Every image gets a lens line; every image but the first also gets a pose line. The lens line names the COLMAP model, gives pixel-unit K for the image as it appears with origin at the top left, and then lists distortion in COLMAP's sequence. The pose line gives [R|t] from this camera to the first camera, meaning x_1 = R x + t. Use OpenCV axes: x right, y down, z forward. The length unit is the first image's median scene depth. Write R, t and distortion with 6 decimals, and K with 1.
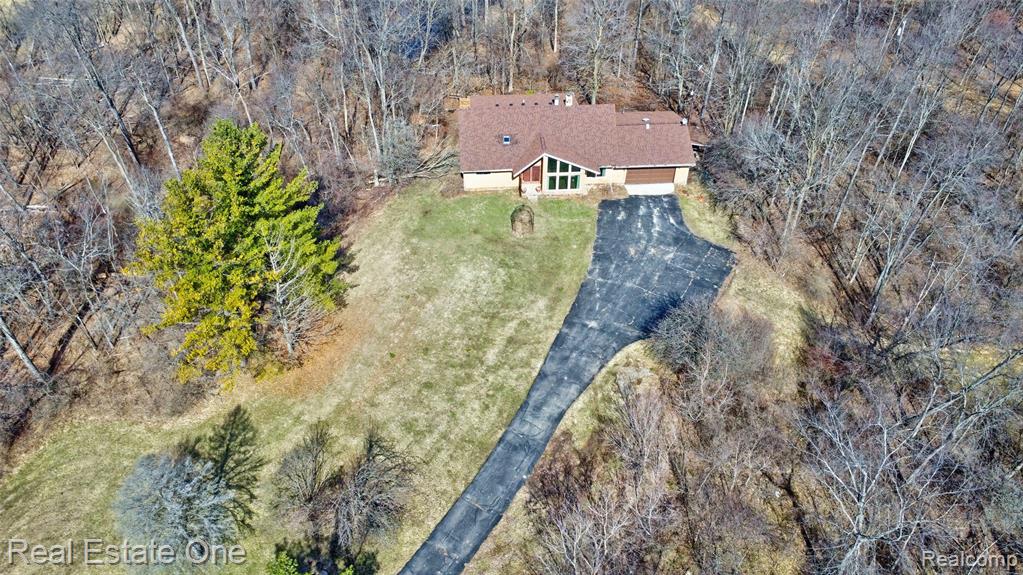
lens RADIAL K [[734.1, 0, 513.8], [0, 734.1, 294.4], [0, 0, 1]] dist [-0.022711, -0.016064]
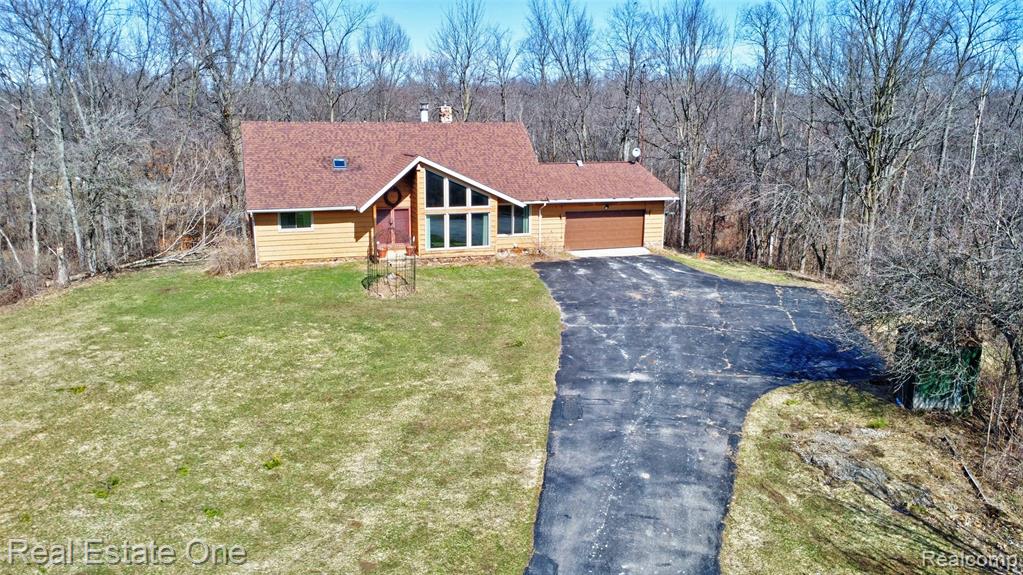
lens RADIAL K [[734.1, 0, 507.1], [0, 734.1, 291.3], [0, 0, 1]] dist [-0.022711, -0.016064]
pose [[0.962683, -0.058810, 0.264163, -0.041661], [0.186740, 0.850846, -0.491111, 0.157776], [-0.195880, 0.522114, 0.830077, 0.650762]]
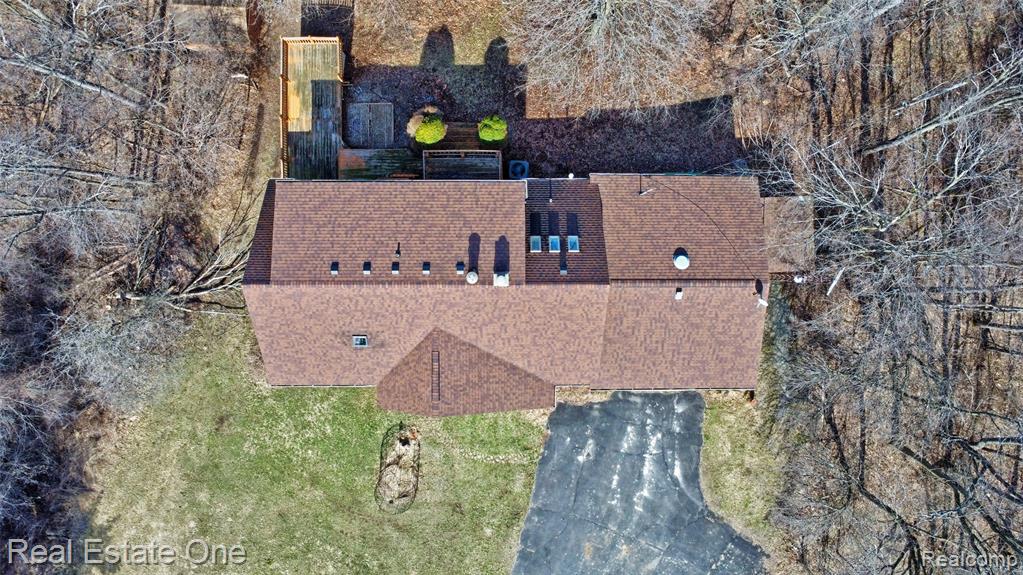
lens RADIAL K [[734.1, 0, 513.0], [0, 734.1, 284.1], [0, 0, 1]] dist [-0.022711, -0.016064]
pose [[0.997460, 0.070096, 0.012643, 0.084880], [-0.057685, 0.690849, 0.720695, -0.627614], [0.041783, -0.719593, 0.693137, 0.781394]]
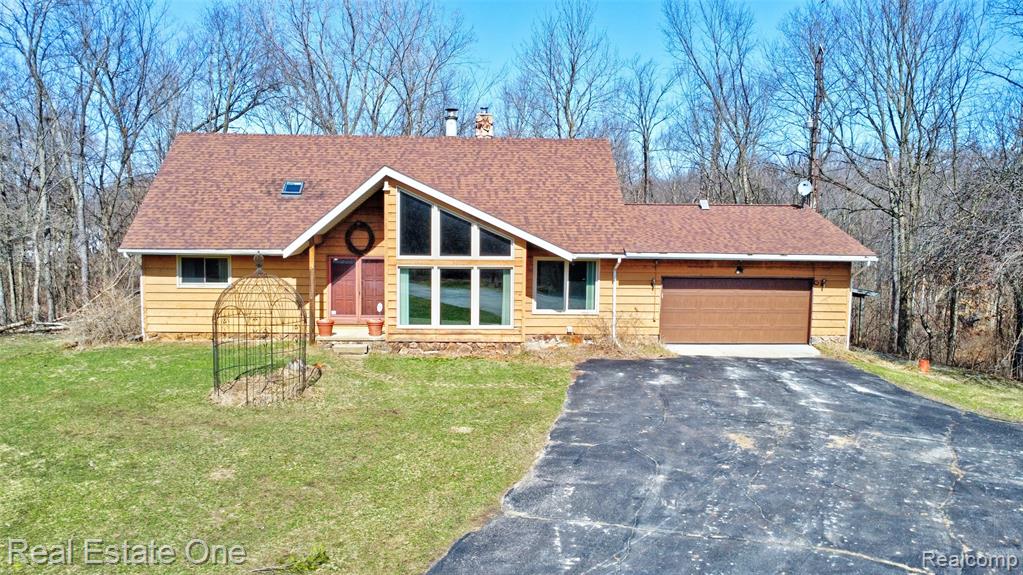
lens RADIAL K [[734.1, 0, 509.4], [0, 734.1, 289.2], [0, 0, 1]] dist [-0.022711, -0.016064]
pose [[0.999909, 0.008014, -0.010892, 0.102551], [-0.013103, 0.773289, -0.633919, 0.039370], [0.003343, 0.634003, 0.773323, 0.846089]]
